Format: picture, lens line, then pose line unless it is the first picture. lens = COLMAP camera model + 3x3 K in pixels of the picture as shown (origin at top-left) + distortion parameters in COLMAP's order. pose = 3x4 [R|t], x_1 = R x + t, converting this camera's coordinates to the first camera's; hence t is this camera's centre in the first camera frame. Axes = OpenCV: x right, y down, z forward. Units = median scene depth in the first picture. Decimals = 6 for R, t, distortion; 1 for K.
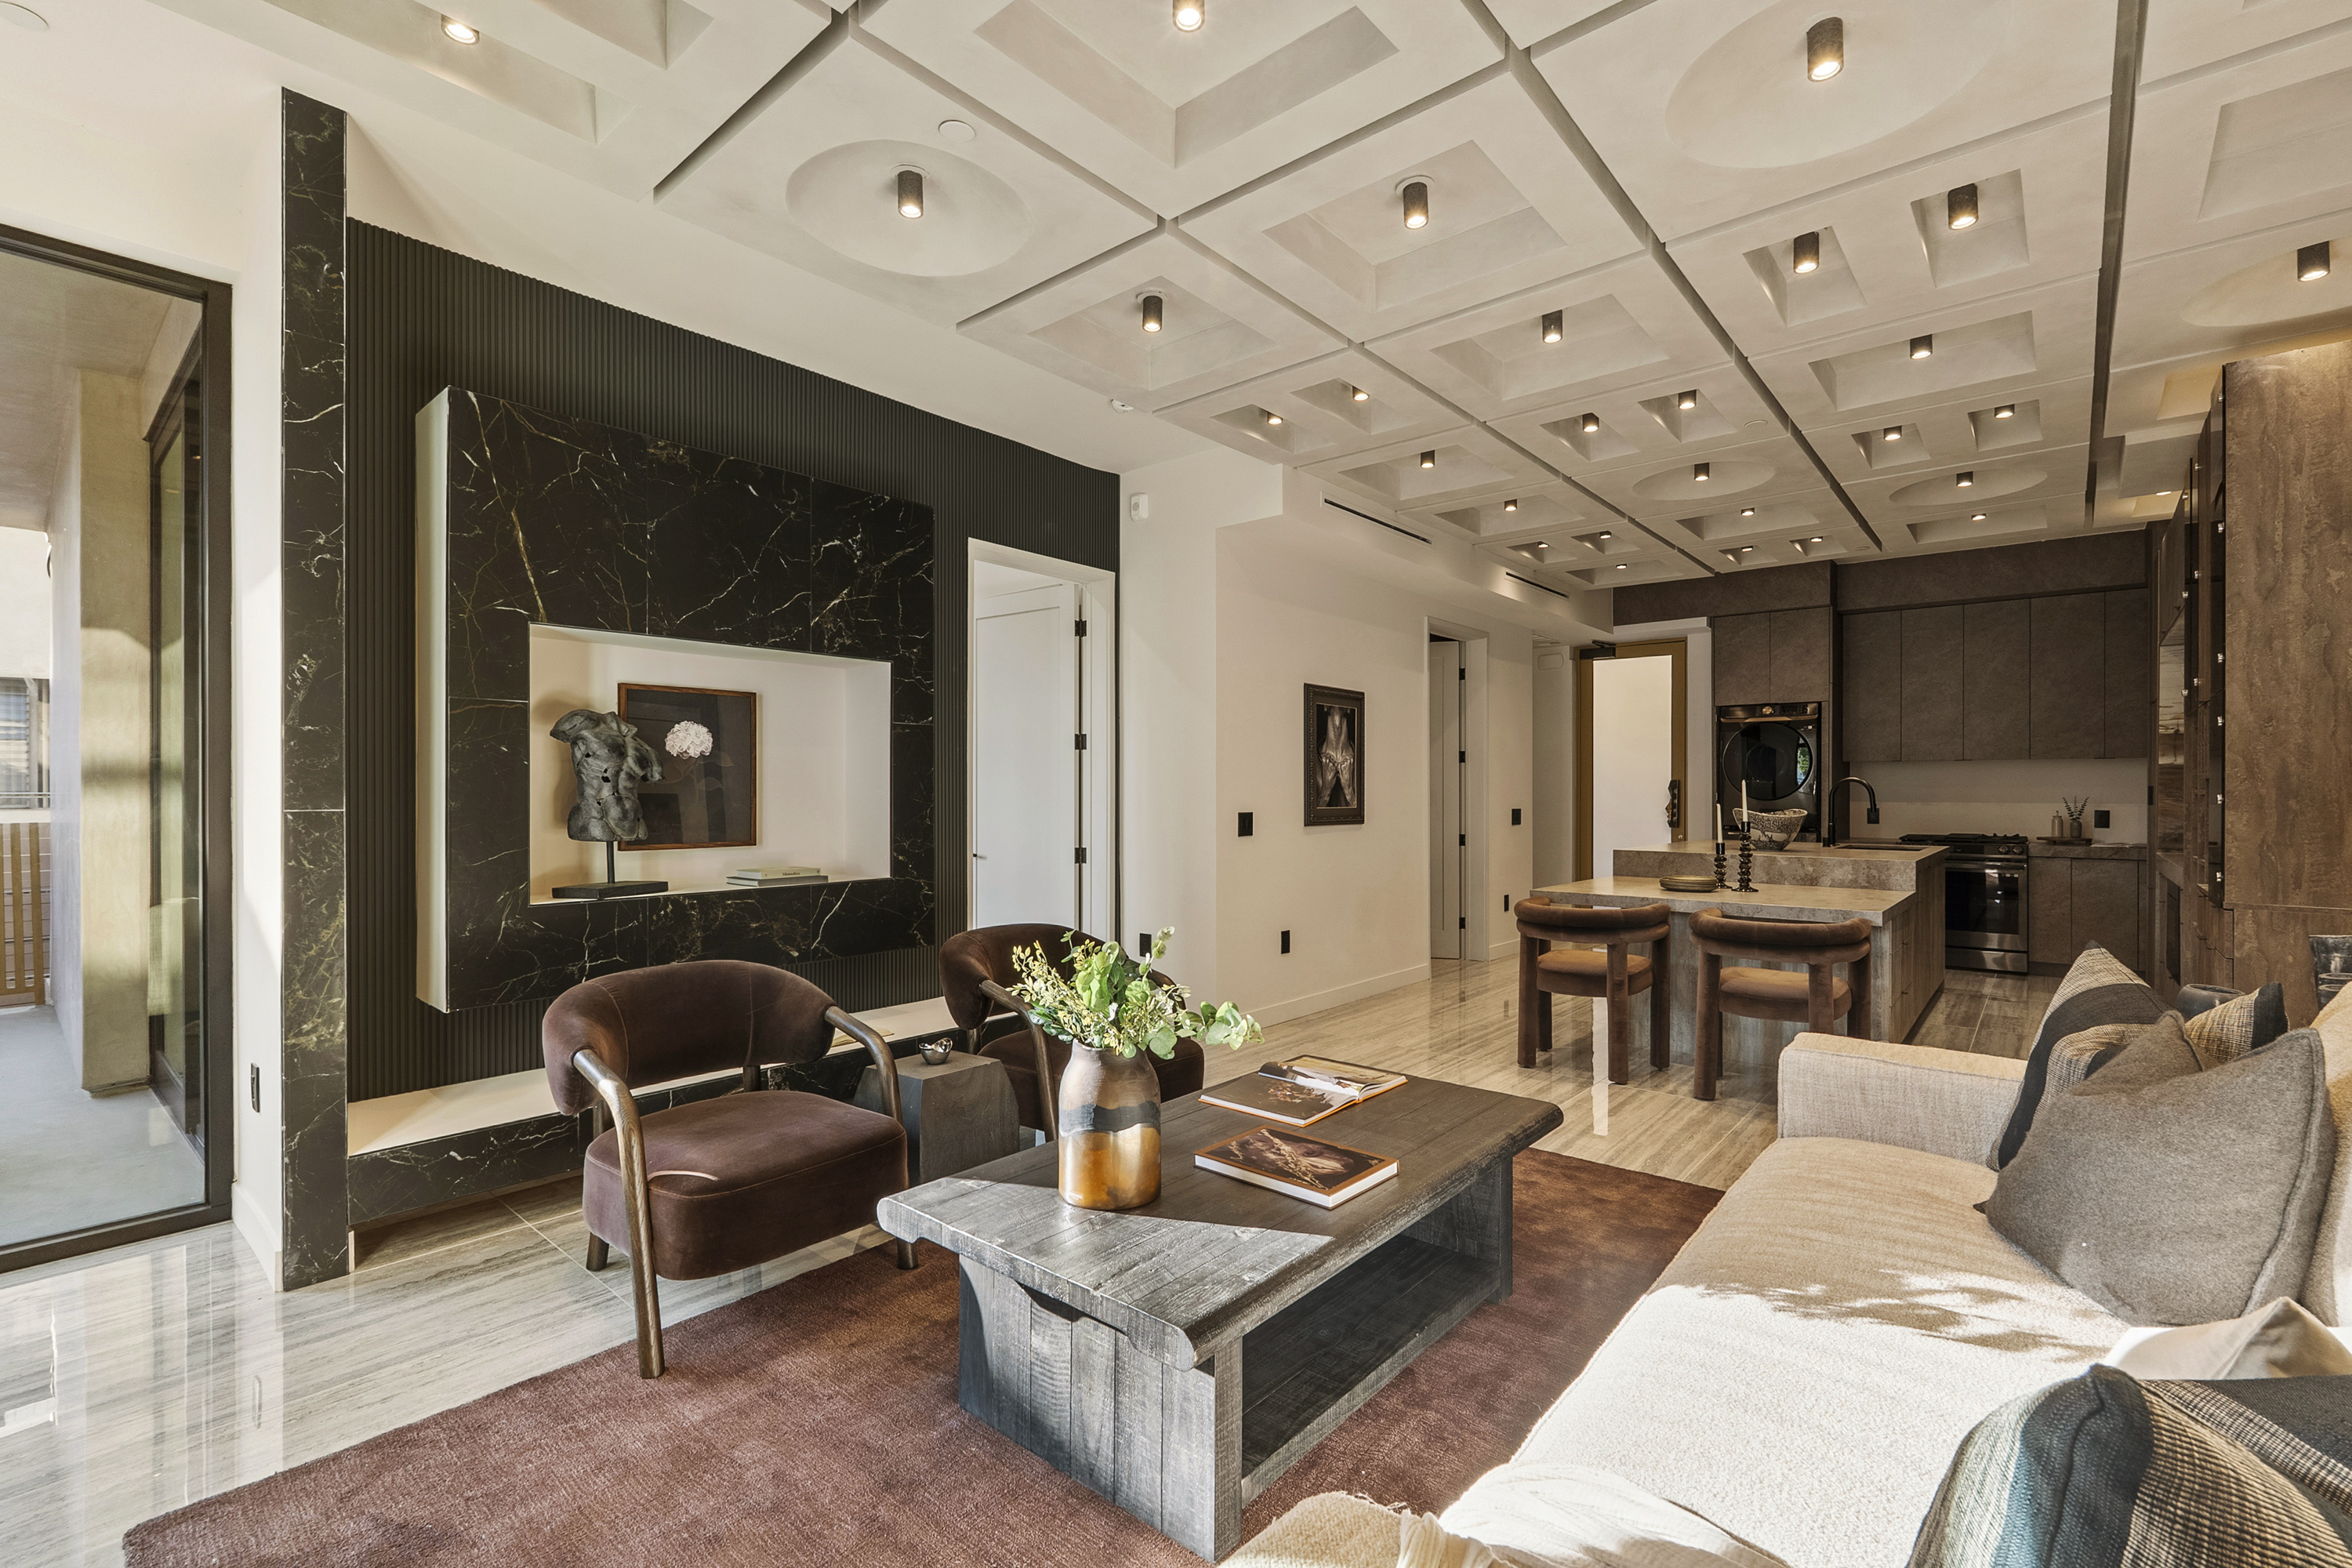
lens RADIAL K [[1041.6, 0, 1177.0], [0, 1041.6, 794.7], [0, 0, 1]] dist [-0.000594, 0.000275]
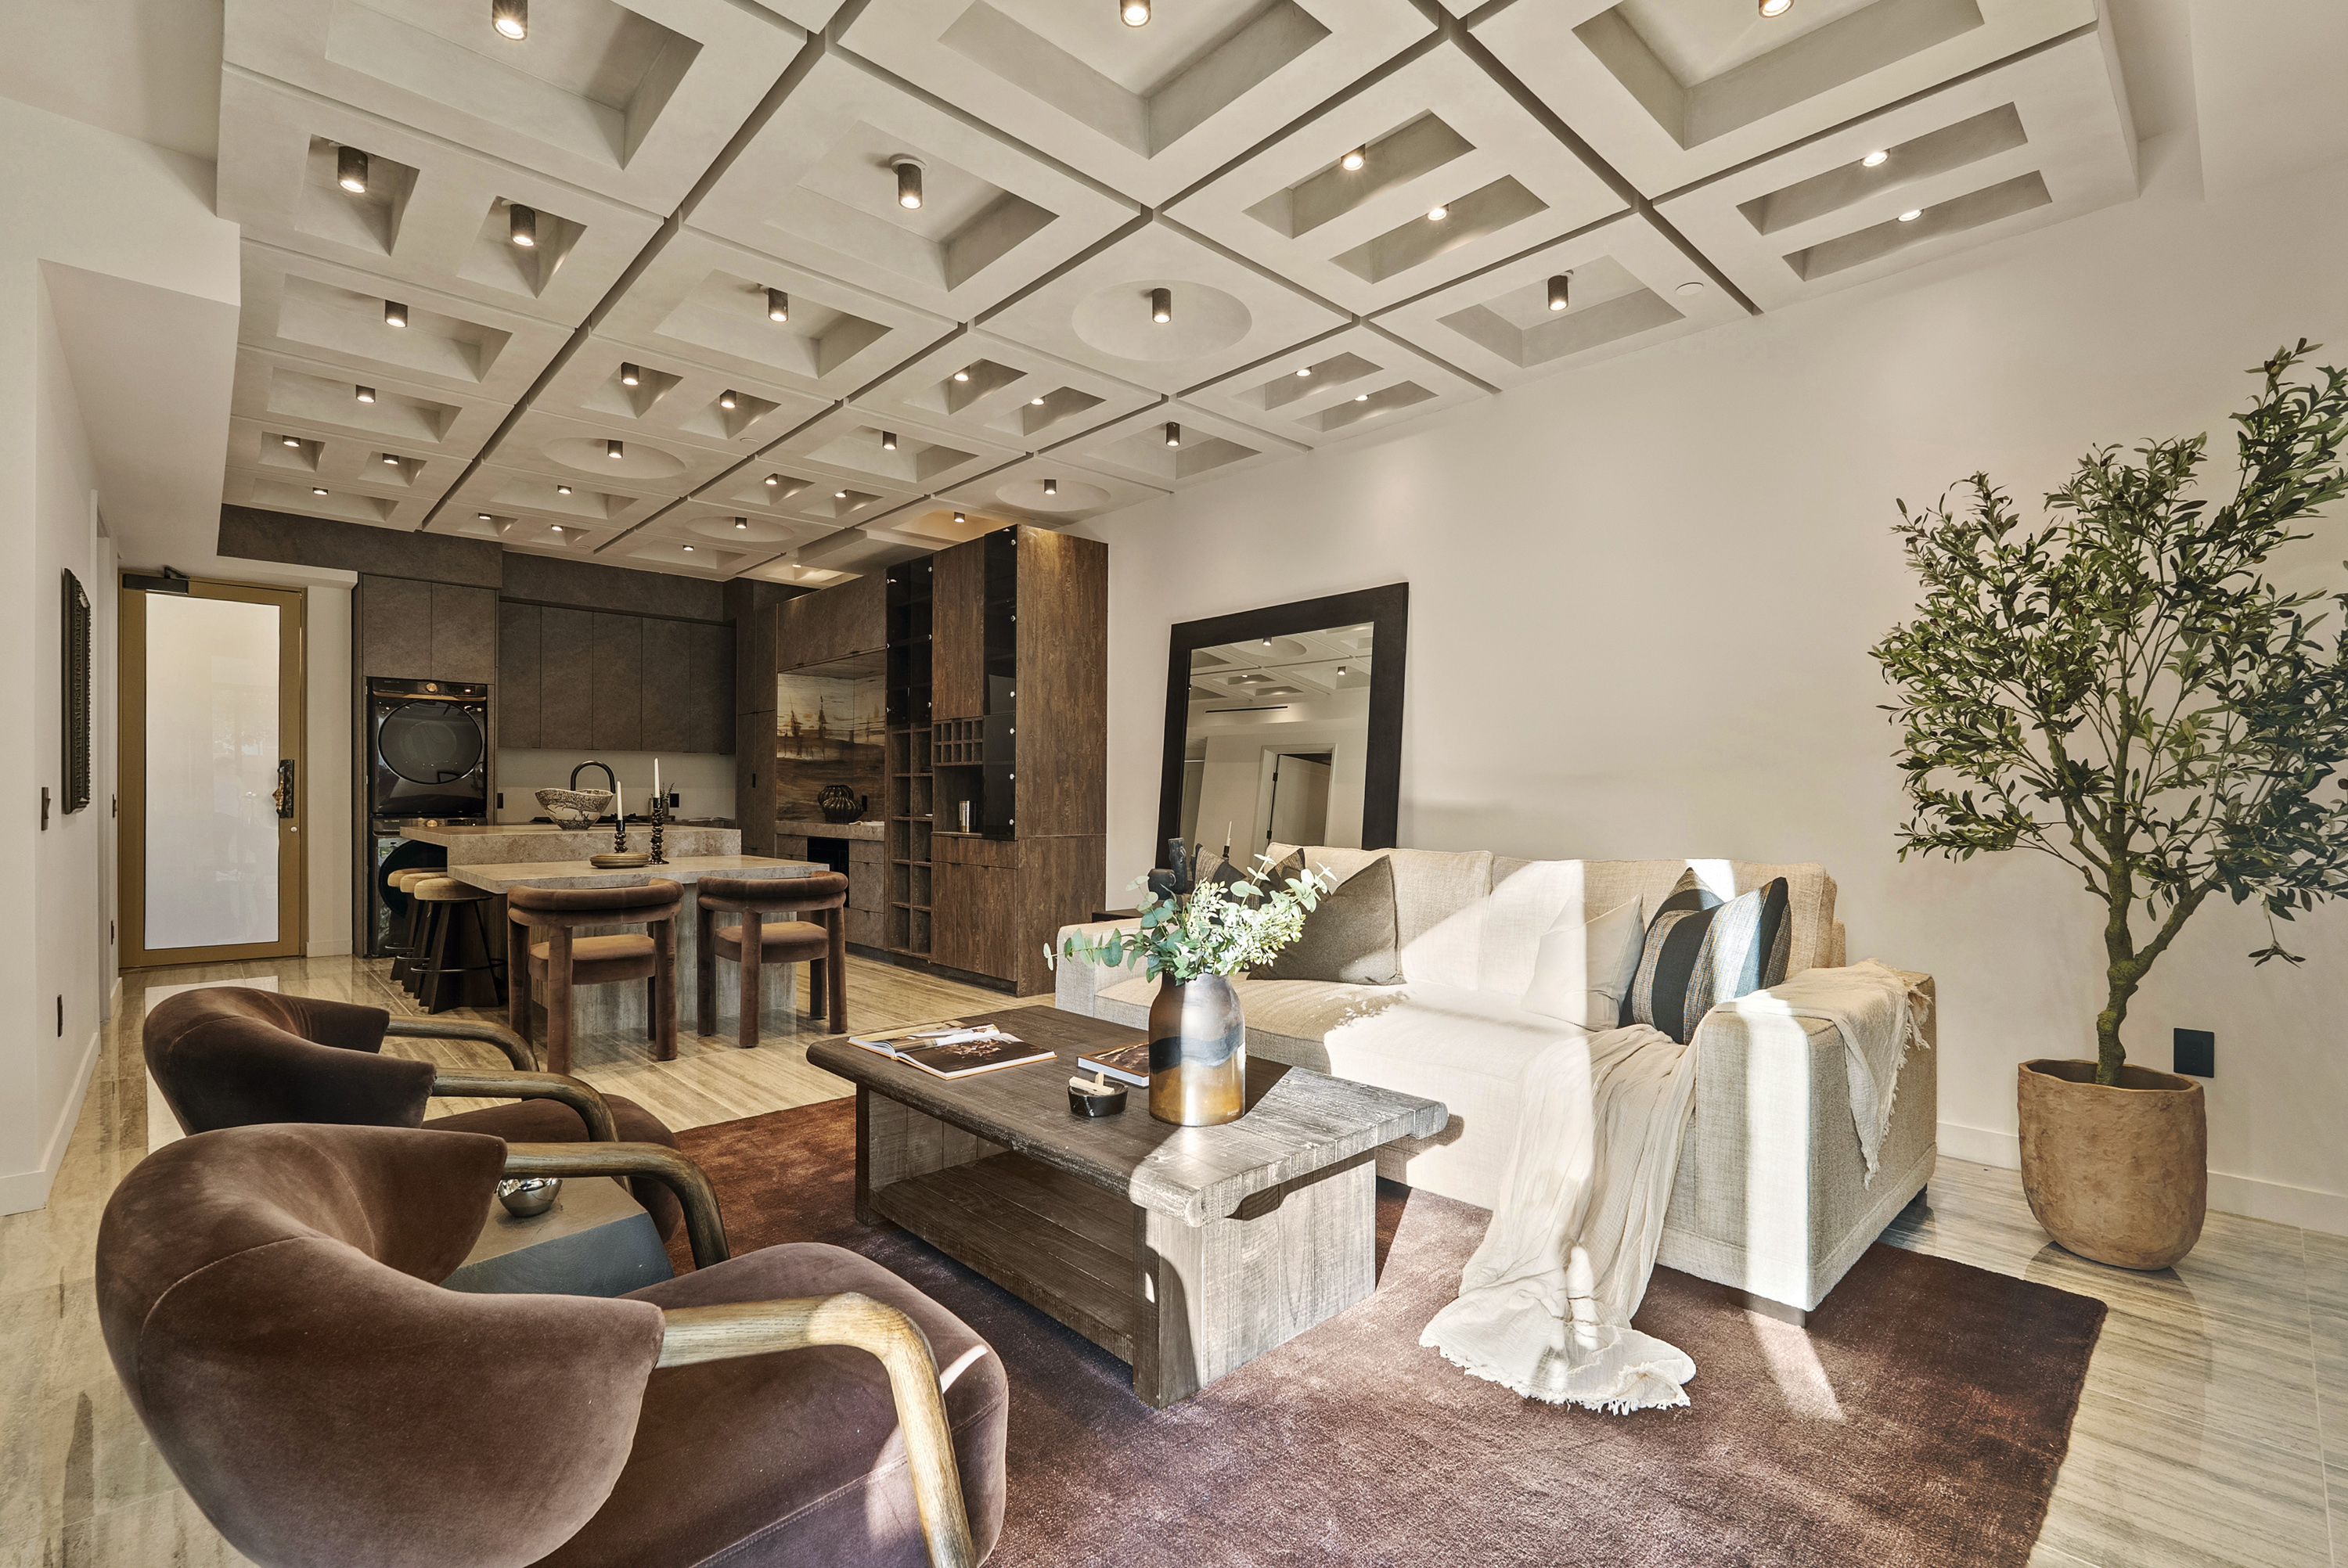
lens RADIAL K [[1039.7, 0, 1187.0], [0, 1039.7, 787.4], [0, 0, 1]] dist [-0.000594, 0.000275]
pose [[0.079147, 0.002164, 0.996861, -0.314815], [0.003443, 0.999991, -0.002445, 0.012929], [-0.996857, 0.003626, 0.079139, 0.266523]]
